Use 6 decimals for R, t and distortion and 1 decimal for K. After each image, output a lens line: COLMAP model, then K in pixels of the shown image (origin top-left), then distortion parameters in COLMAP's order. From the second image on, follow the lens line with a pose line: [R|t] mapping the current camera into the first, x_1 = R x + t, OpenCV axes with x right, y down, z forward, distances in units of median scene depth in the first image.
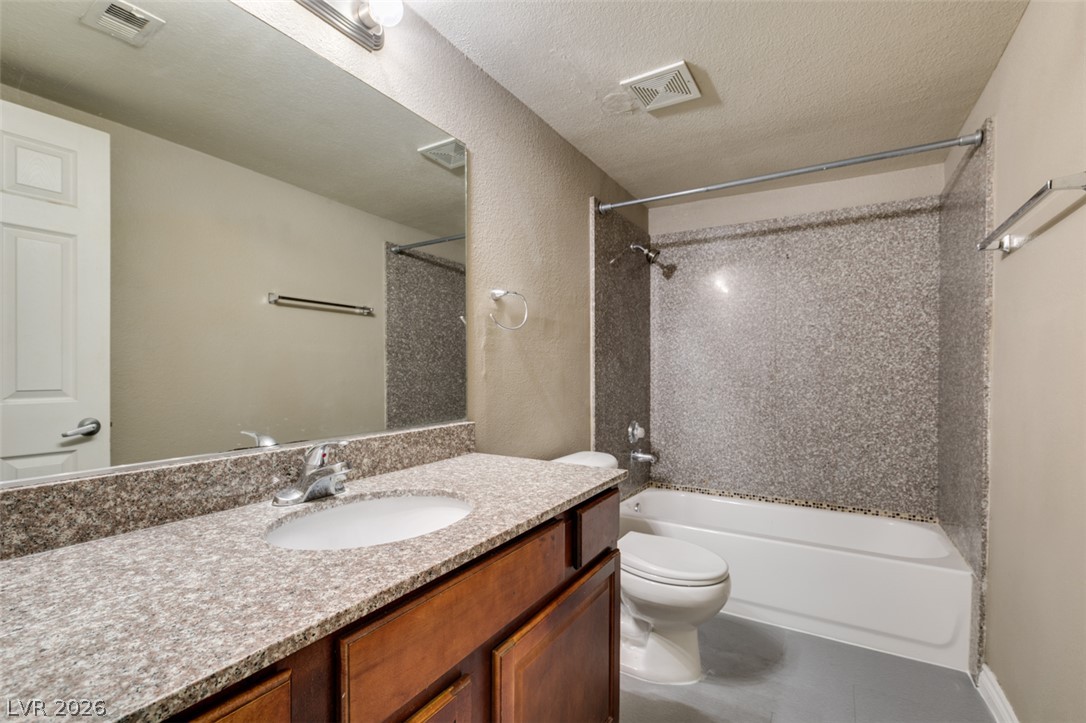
lens RADIAL K [[485.5, 0, 539.6], [0, 485.5, 365.9], [0, 0, 1]] dist [-0.001641, -0.000246]
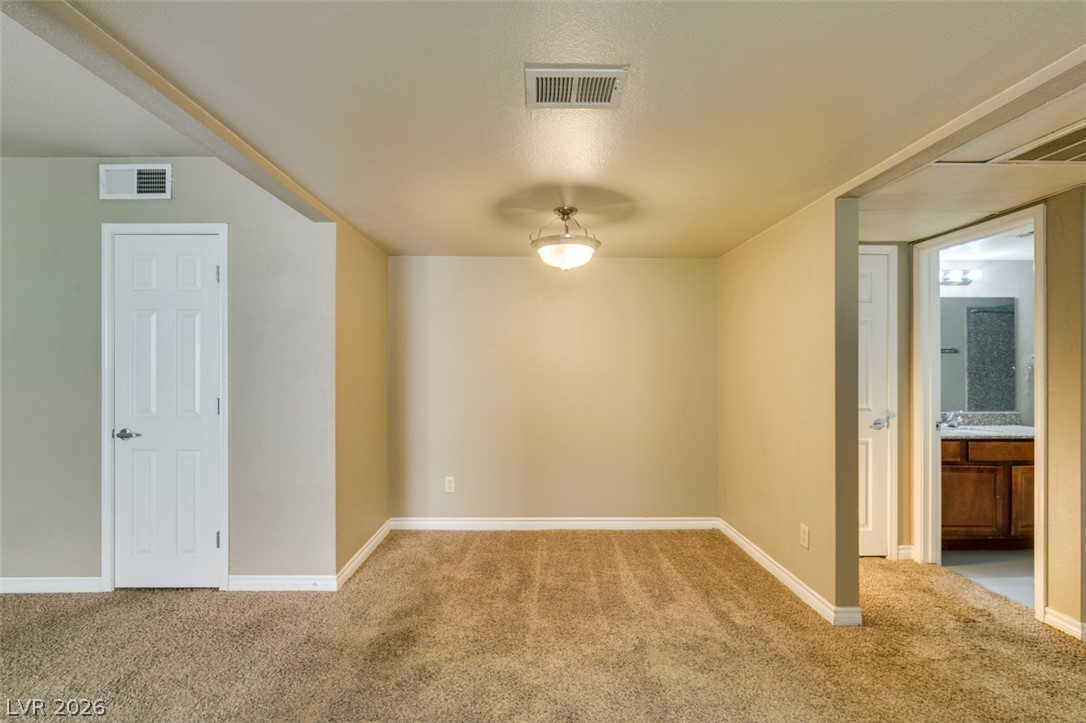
lens RADIAL K [[485.5, 0, 539.6], [0, 485.5, 365.9], [0, 0, 1]] dist [-0.001641, -0.000246]
pose [[0.532950, -0.000036, -0.846147, 0.640117], [0.007974, 0.999956, 0.004980, -0.149116], [0.846109, -0.009401, 0.532927, -2.329531]]
